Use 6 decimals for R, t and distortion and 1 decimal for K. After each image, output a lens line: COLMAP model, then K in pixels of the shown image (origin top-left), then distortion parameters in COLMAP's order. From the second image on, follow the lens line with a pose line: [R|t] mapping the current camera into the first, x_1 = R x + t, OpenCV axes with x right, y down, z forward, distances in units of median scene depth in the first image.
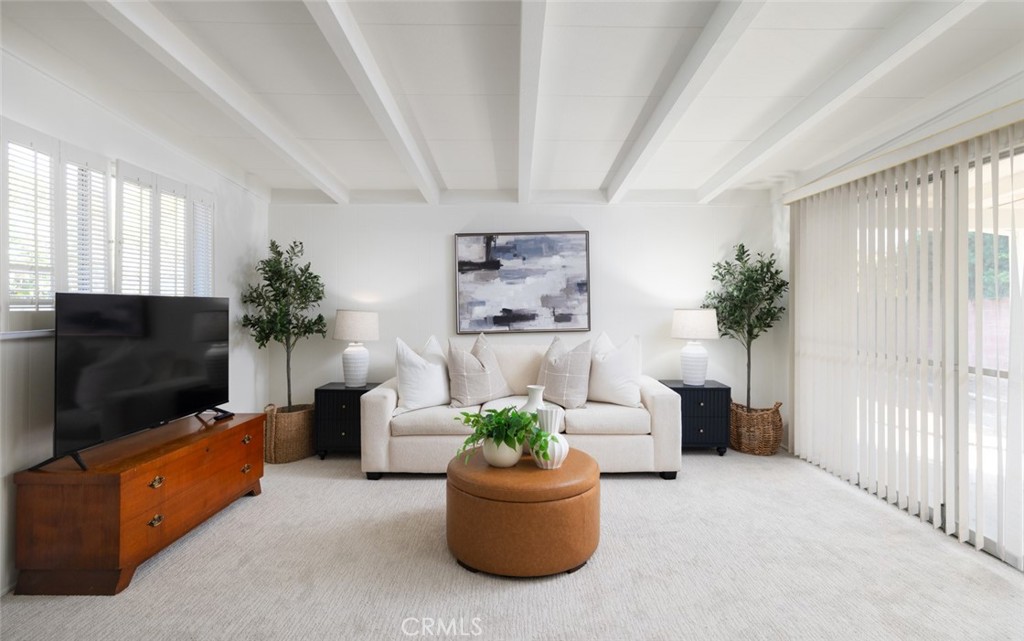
lens RADIAL K [[494.5, 0, 517.5], [0, 494.5, 308.1], [0, 0, 1]] dist [-0.000898, 0.000156]
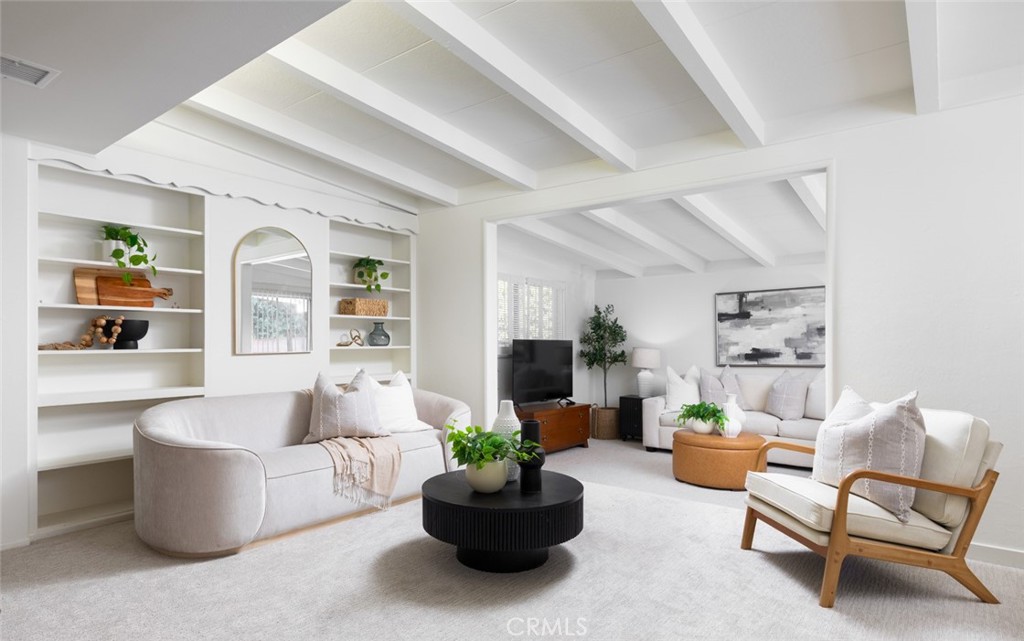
lens RADIAL K [[566.8, 0, 512.0], [0, 566.8, 320.5], [0, 0, 1]] dist [0.000466, -0.000119]
pose [[0.805477, -0.016868, -0.592387, 0.358779], [-0.010026, 0.999064, -0.042081, -0.002127], [0.592543, 0.039835, 0.804554, -0.619063]]
